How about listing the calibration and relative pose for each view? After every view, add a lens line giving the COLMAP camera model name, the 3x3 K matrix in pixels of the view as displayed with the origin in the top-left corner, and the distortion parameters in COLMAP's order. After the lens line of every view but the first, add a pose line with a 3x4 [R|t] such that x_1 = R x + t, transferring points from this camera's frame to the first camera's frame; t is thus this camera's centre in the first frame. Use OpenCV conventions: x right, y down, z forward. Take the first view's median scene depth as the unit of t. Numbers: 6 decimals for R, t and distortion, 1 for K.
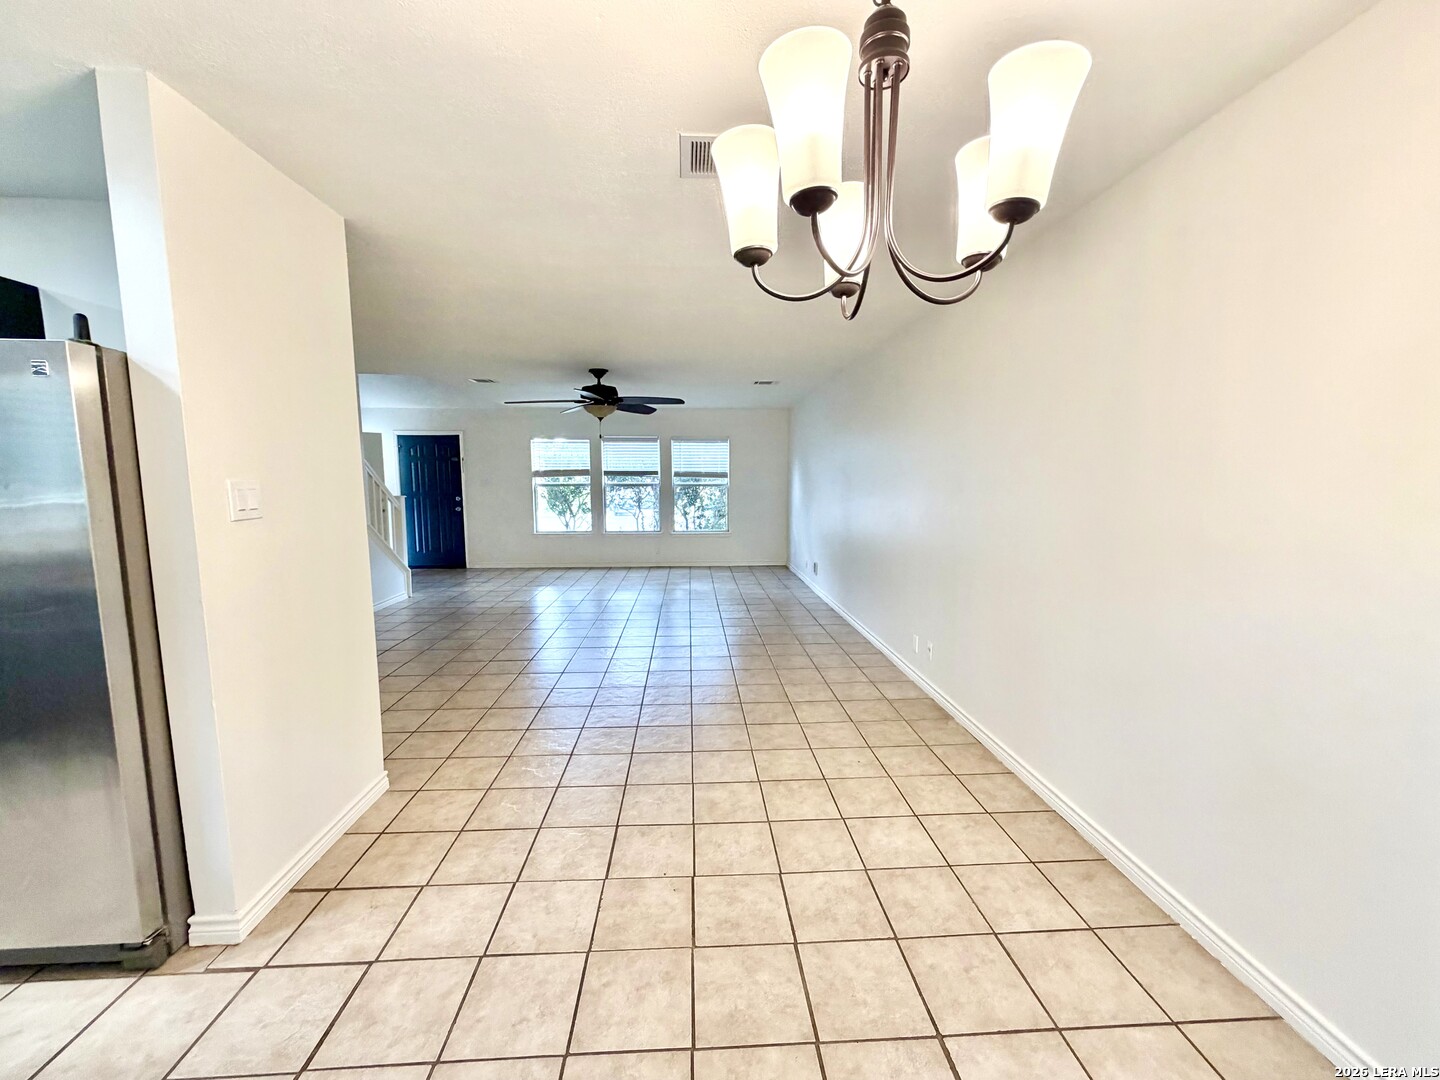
lens RADIAL K [[575.8, 0, 717.9], [0, 575.8, 539.6], [0, 0, 1]] dist [-0.002447, 0.000323]
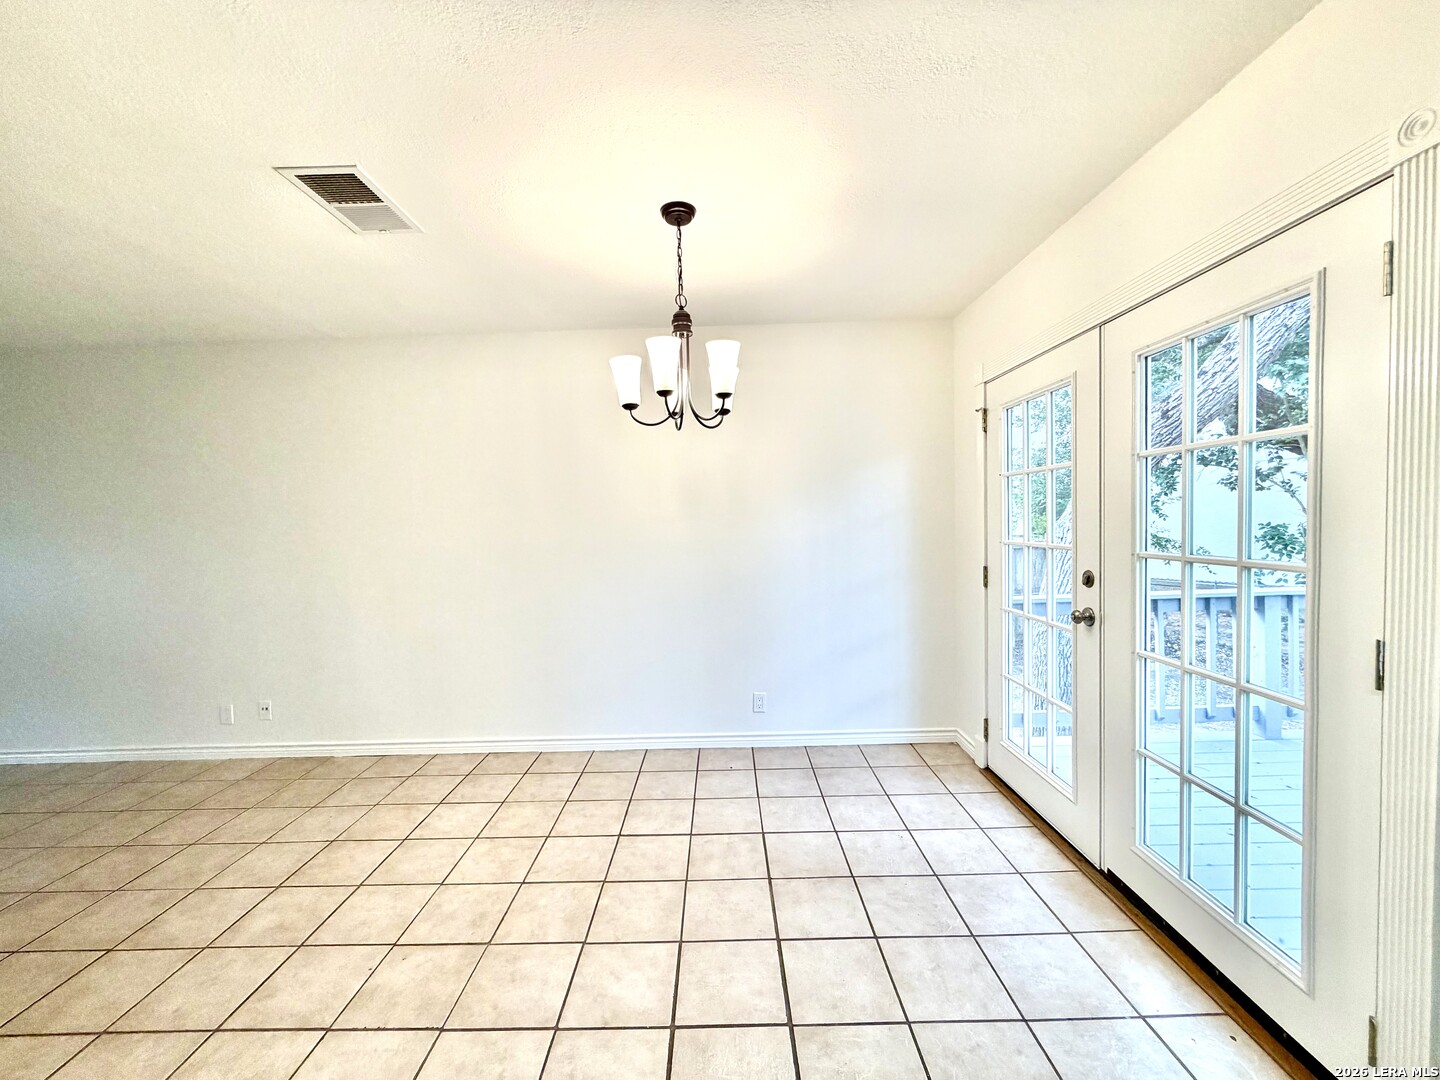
lens RADIAL K [[575.8, 0, 718.8], [0, 575.8, 540.0], [0, 0, 1]] dist [-0.002447, 0.000323]
pose [[0.055275, -0.037349, 0.997772, -0.717717], [0.135200, 0.990377, 0.029582, -0.008022], [-0.989275, 0.133264, 0.059793, 0.276709]]
